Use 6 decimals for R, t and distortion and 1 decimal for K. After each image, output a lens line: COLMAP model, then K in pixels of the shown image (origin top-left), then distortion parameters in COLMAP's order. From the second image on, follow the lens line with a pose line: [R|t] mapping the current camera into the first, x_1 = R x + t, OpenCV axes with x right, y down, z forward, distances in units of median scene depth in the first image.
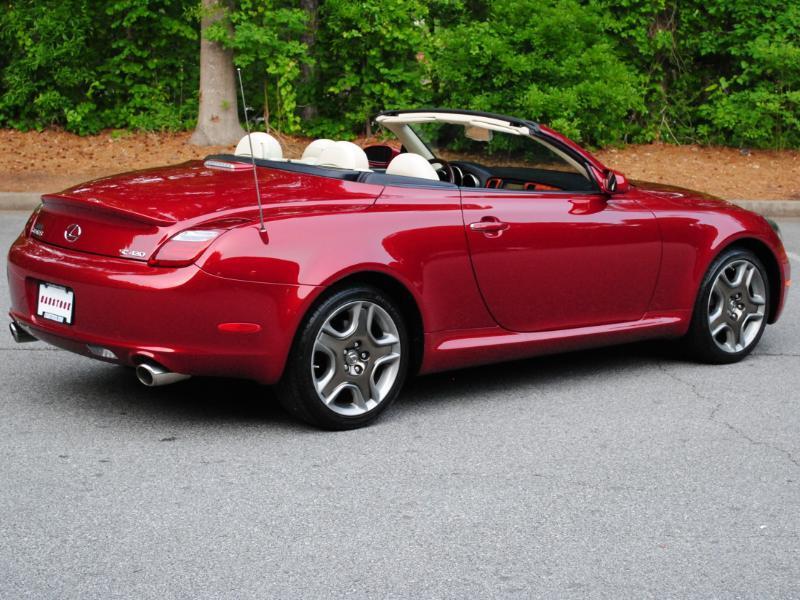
lens RADIAL K [[1926.4, 0, 400.4], [0, 1926.4, 299.9], [0, 0, 1]] dist [0.050502, -0.541895]
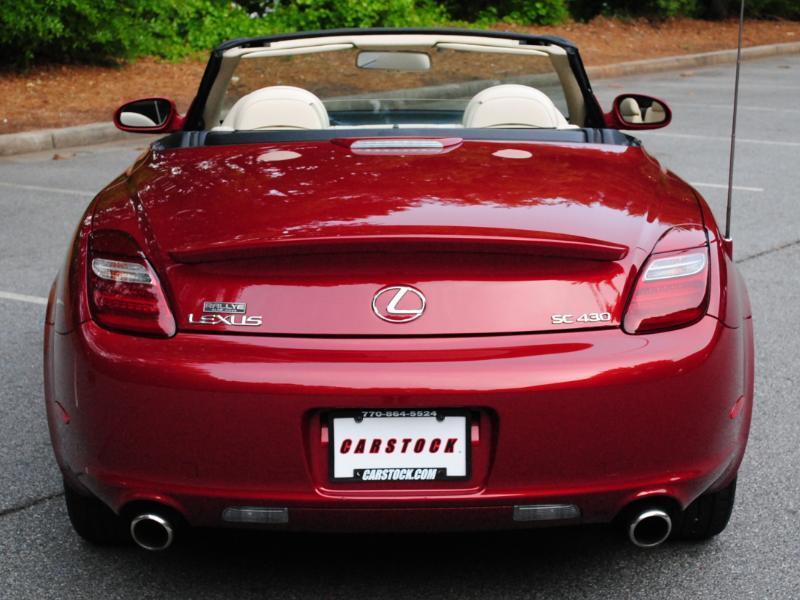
lens RADIAL K [[1926.4, 0, 400.4], [0, 1926.4, 299.9], [0, 0, 1]] dist [0.050502, -0.541895]
pose [[0.618560, -0.174233, 0.766176, -0.274379], [0.137224, 0.984074, 0.112998, -0.045822], [-0.773662, 0.035242, 0.632618, 0.329645]]
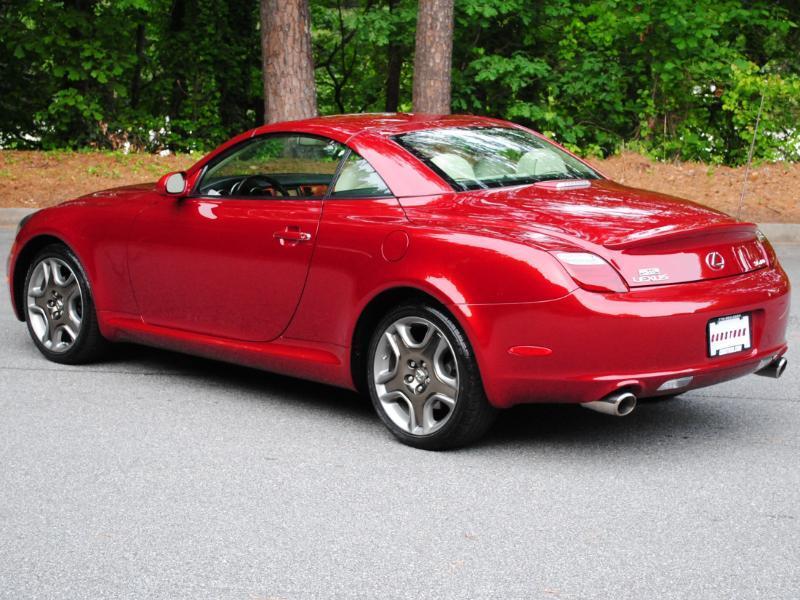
lens RADIAL K [[1926.4, 0, 400.4], [0, 1926.4, 299.9], [0, 0, 1]] dist [0.050502, -0.541895]
pose [[-0.136405, -0.171661, 0.975667, -0.531546], [0.136408, 0.972237, 0.190128, -0.107339], [-0.981217, 0.159023, -0.109203, 0.615786]]
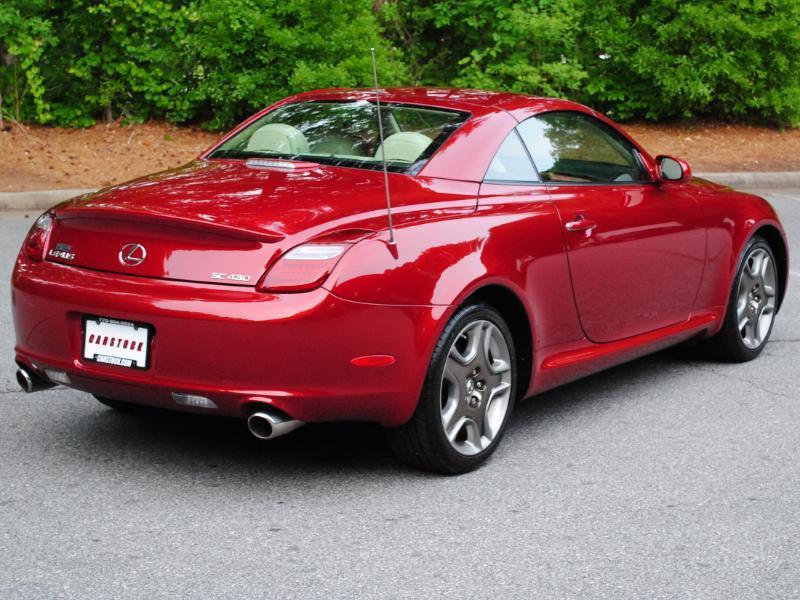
lens RADIAL K [[1926.4, 0, 400.4], [0, 1926.4, 299.9], [0, 0, 1]] dist [0.050502, -0.541895]
pose [[0.963596, -0.050650, 0.262522, -0.134009], [0.047273, 0.998698, 0.019167, -0.012664], [-0.263151, -0.006059, 0.964736, 0.094093]]
